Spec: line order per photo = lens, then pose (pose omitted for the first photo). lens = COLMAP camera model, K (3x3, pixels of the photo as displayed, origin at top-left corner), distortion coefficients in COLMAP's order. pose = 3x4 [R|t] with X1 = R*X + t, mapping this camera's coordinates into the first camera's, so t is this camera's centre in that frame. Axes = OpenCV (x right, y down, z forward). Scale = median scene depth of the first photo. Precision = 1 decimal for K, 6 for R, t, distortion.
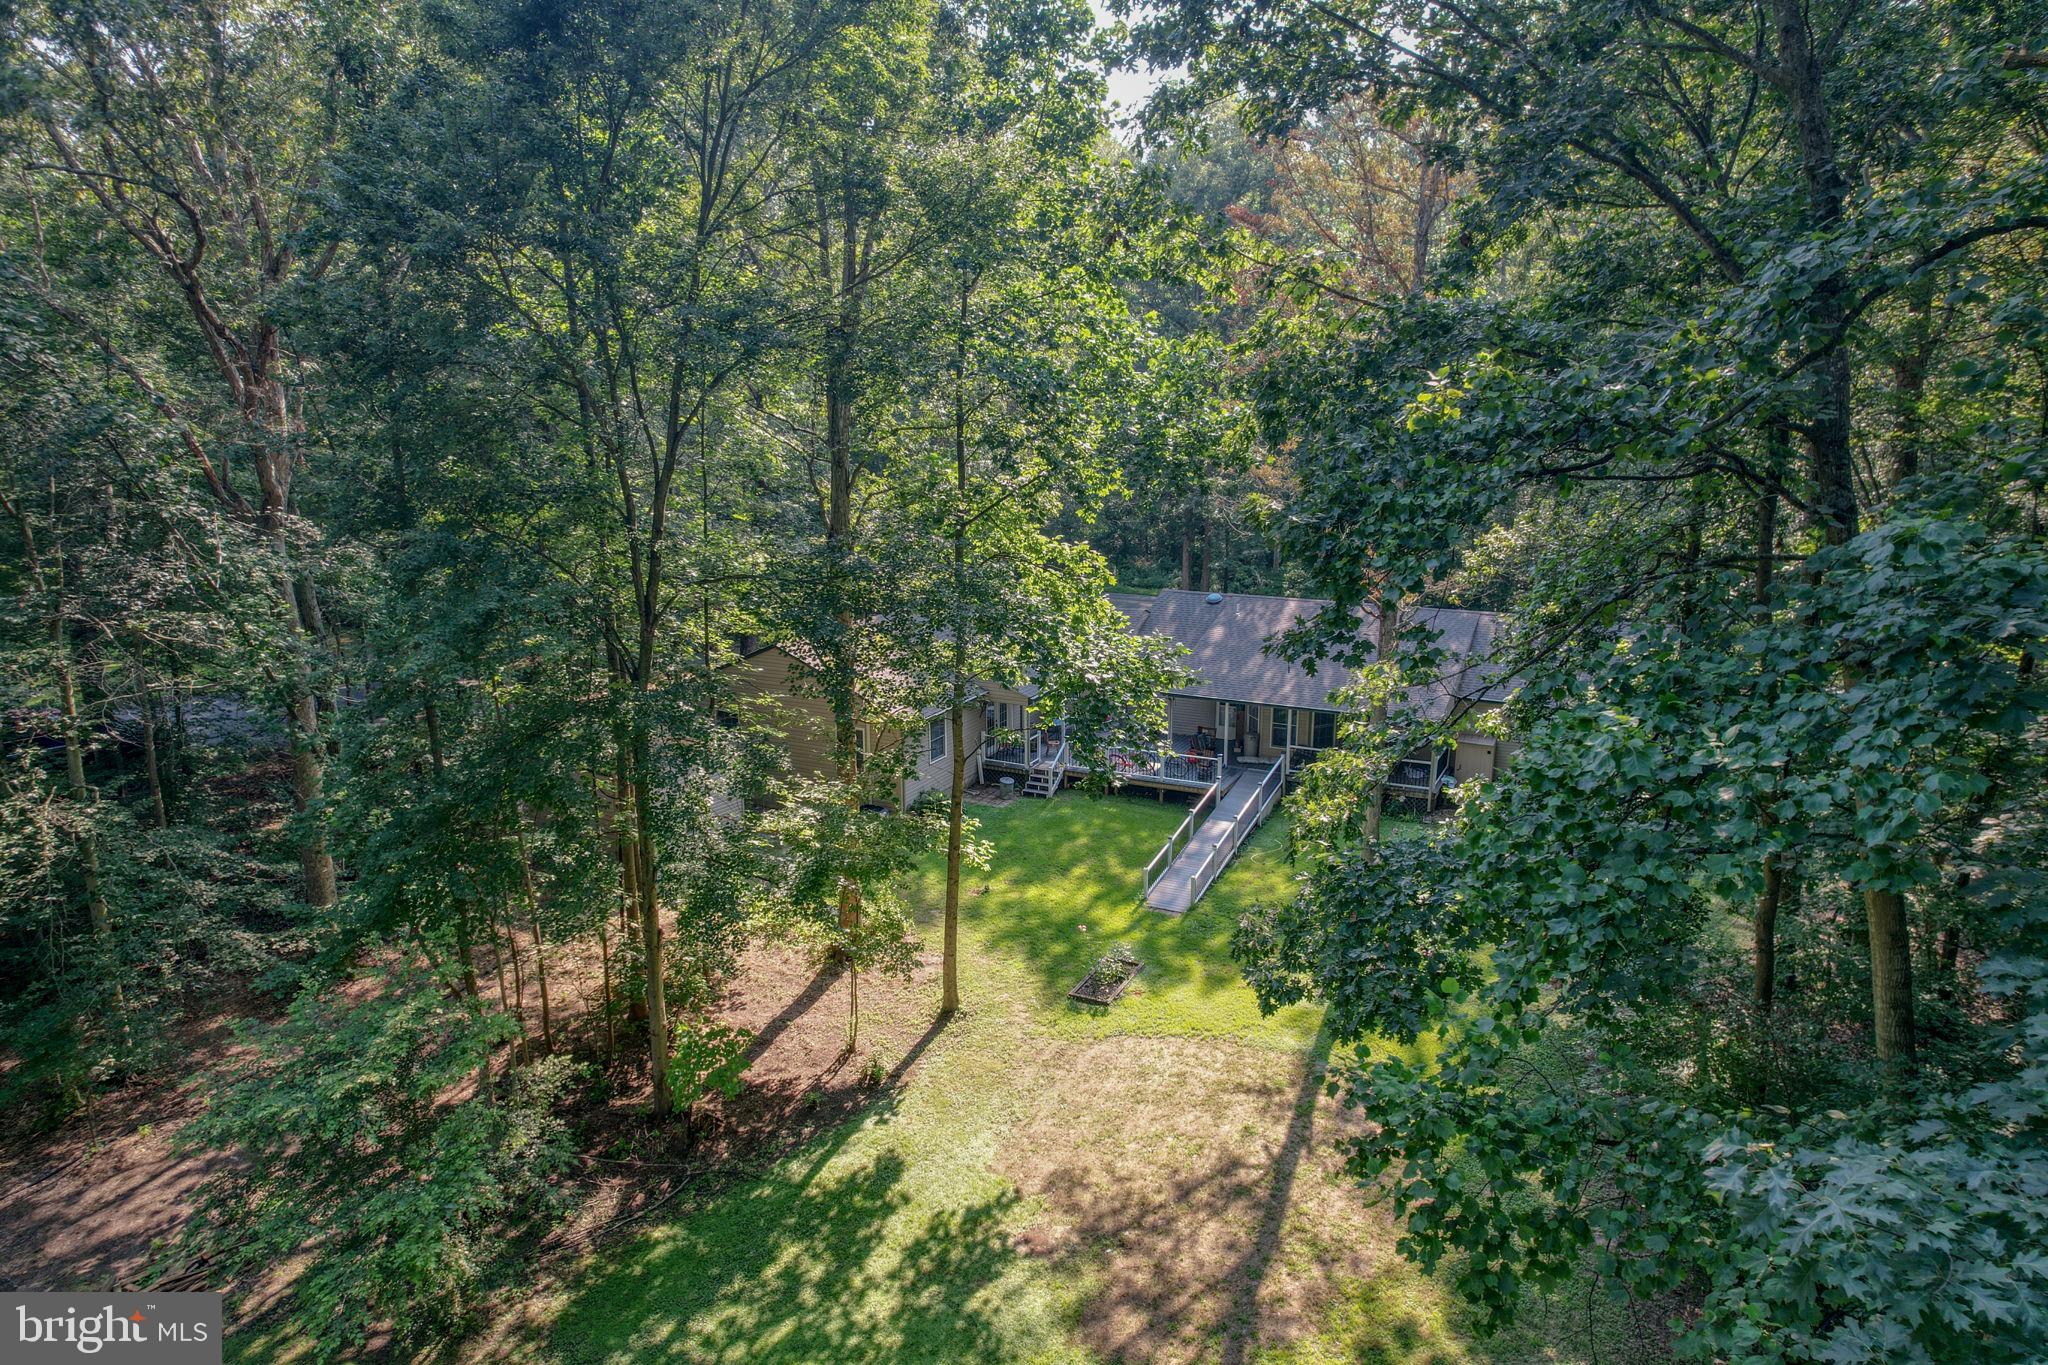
lens RADIAL K [[1025.6, 0, 1024.0], [0, 1025.6, 682.5], [0, 0, 1]] dist [-0.069969, 0.031611]
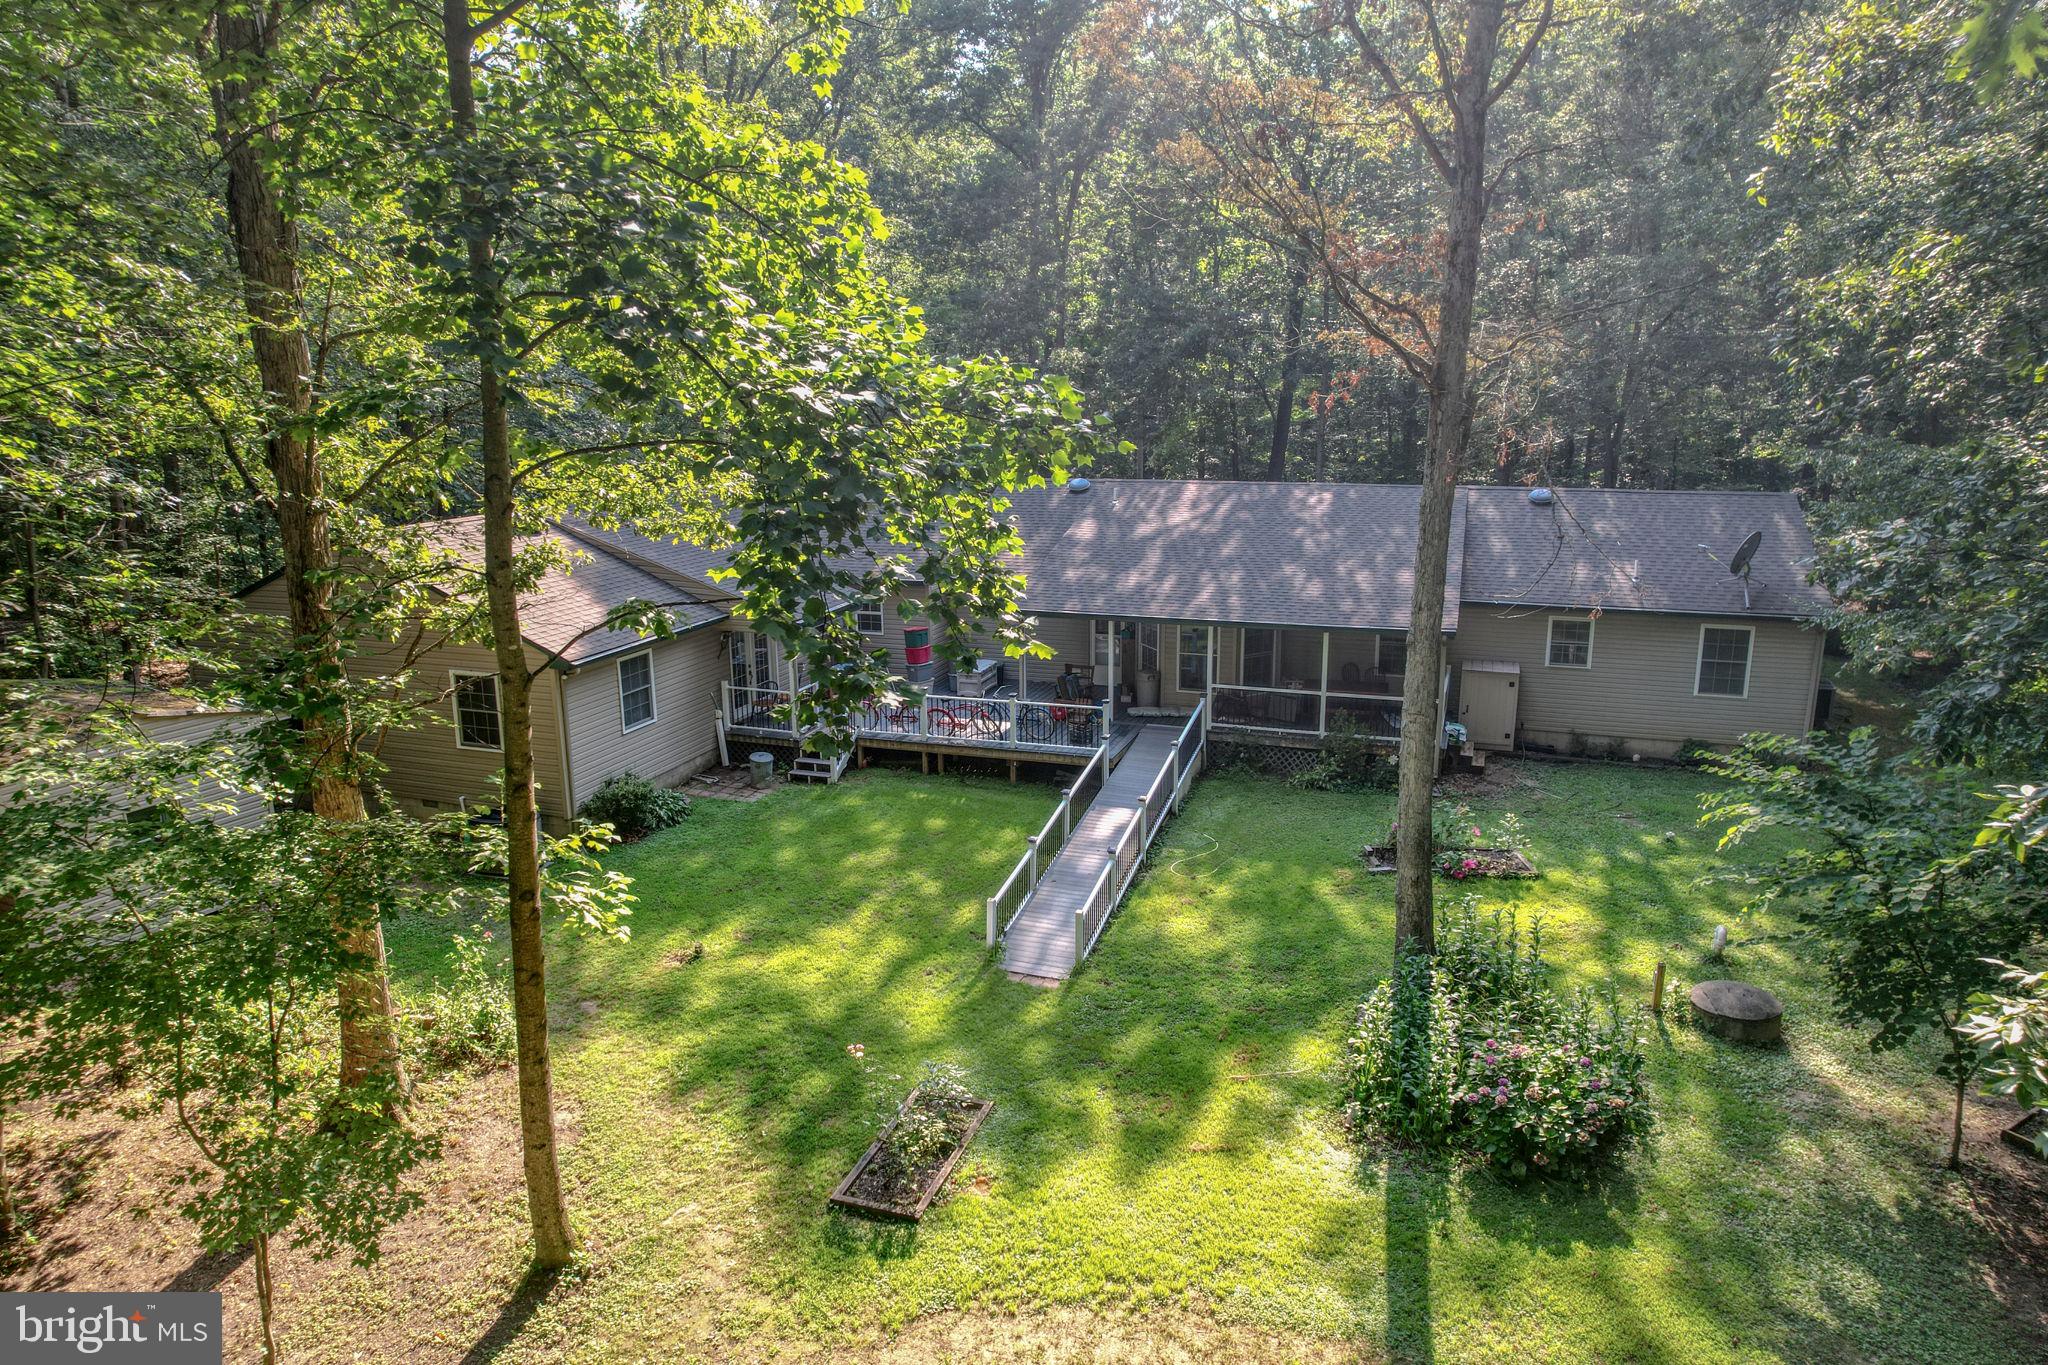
lens RADIAL K [[1248.1, 0, 1024.0], [0, 1248.1, 682.5], [0, 0, 1]] dist [-0.019977, -0.000406]
pose [[0.988691, -0.031783, 0.146560, 0.040504], [0.027930, 0.999210, 0.028274, 0.045811], [-0.147343, -0.023861, 0.988798, 0.325822]]
